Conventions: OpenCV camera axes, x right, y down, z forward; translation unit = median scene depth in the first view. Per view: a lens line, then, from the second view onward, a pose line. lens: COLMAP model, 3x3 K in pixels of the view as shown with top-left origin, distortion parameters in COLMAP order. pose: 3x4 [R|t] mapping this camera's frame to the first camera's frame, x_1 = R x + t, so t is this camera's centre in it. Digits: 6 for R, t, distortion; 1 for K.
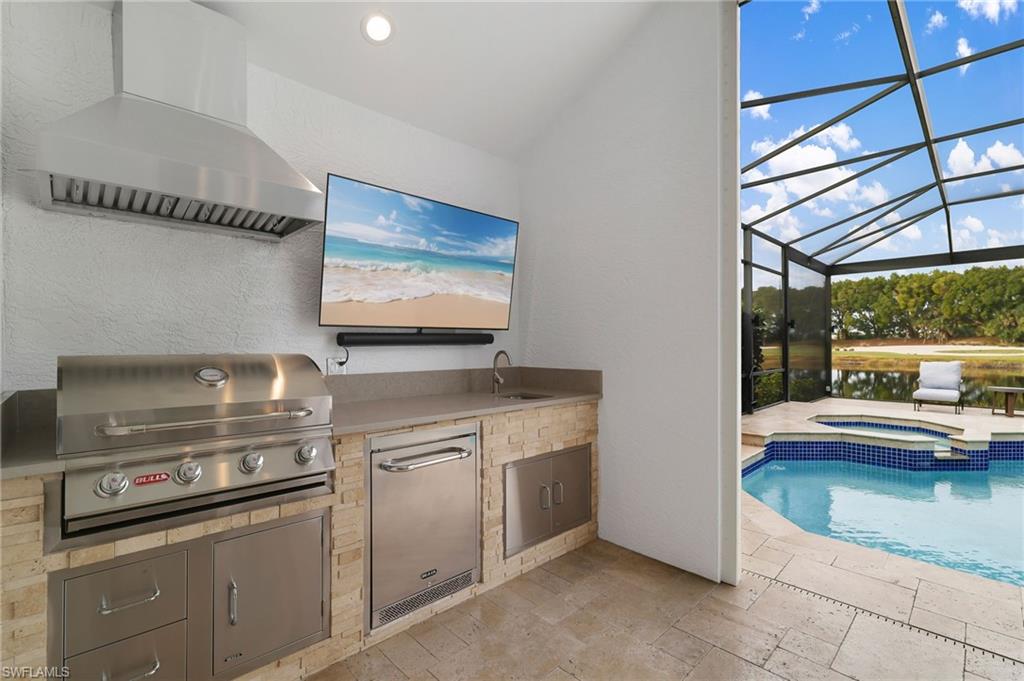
lens RADIAL K [[458.6, 0, 505.0], [0, 458.6, 340.5], [0, 0, 1]] dist [-0.021459, -0.003539]
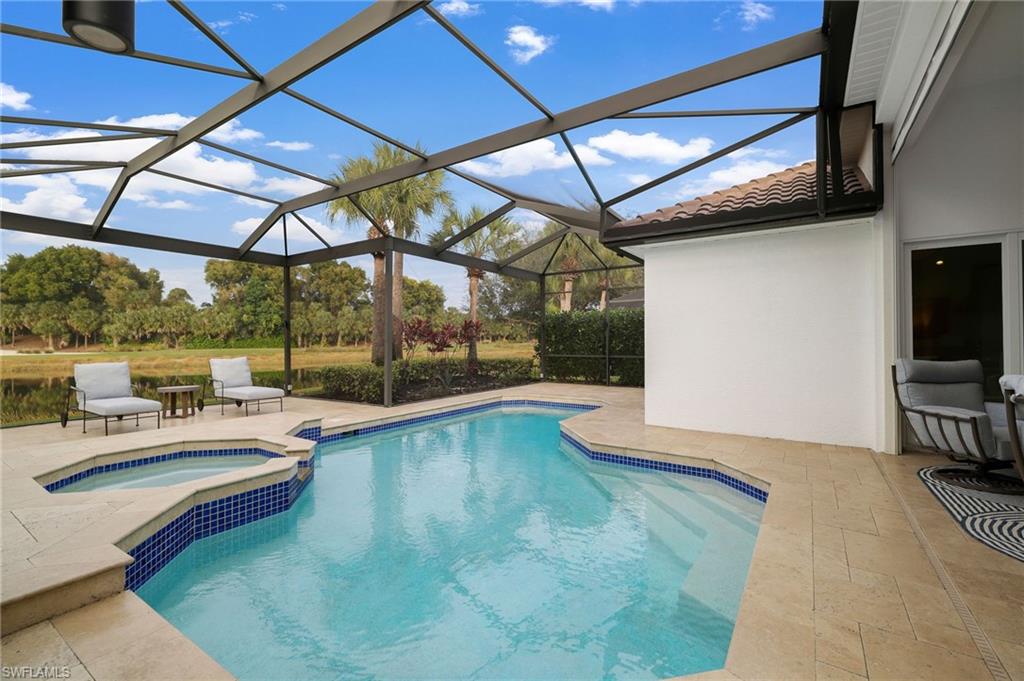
lens RADIAL K [[441.4, 0, 507.4], [0, 441.4, 341.7], [0, 0, 1]] dist [0.005866, -0.000383]
pose [[-0.228368, 0.000013, 0.973575, 0.061958], [-0.000170, 1.000000, -0.000054, 0.008619], [-0.973575, -0.000177, -0.228368, 0.420058]]
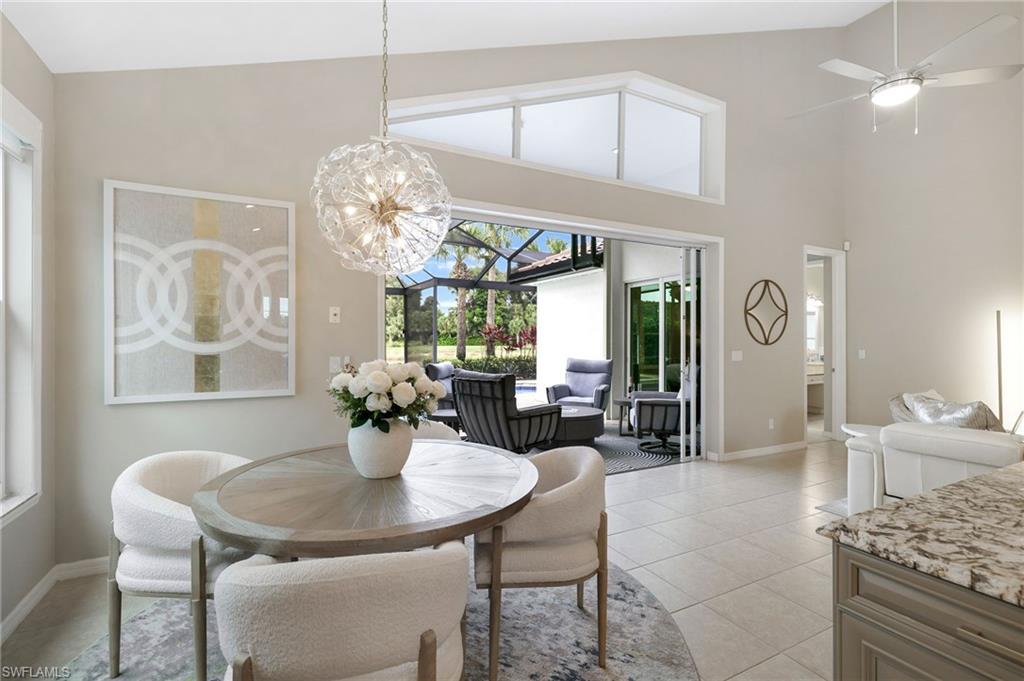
lens RADIAL K [[477.9, 0, 524.6], [0, 477.9, 337.4], [0, 0, 1]] dist [-0.007208, -0.000229]
pose [[0.252880, 0.005967, 0.967479, -0.364095], [-0.007533, 0.999963, -0.004199, -0.004217], [-0.967468, -0.006226, 0.252915, -0.137717]]
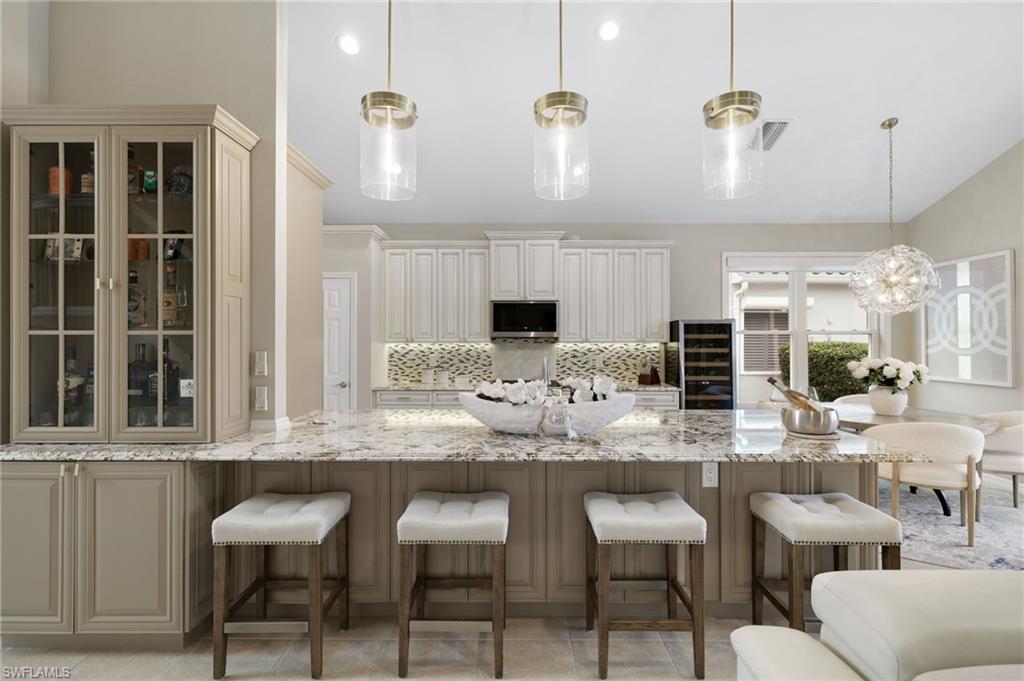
lens RADIAL K [[477.9, 0, 507.4], [0, 477.9, 340.9], [0, 0, 1]] dist [-0.007208, -0.000229]
pose [[0.717589, 0.003131, -0.696459, -0.148096], [0.001379, 0.999982, 0.005916, -0.011401], [0.696465, -0.005205, 0.717572, -0.510300]]
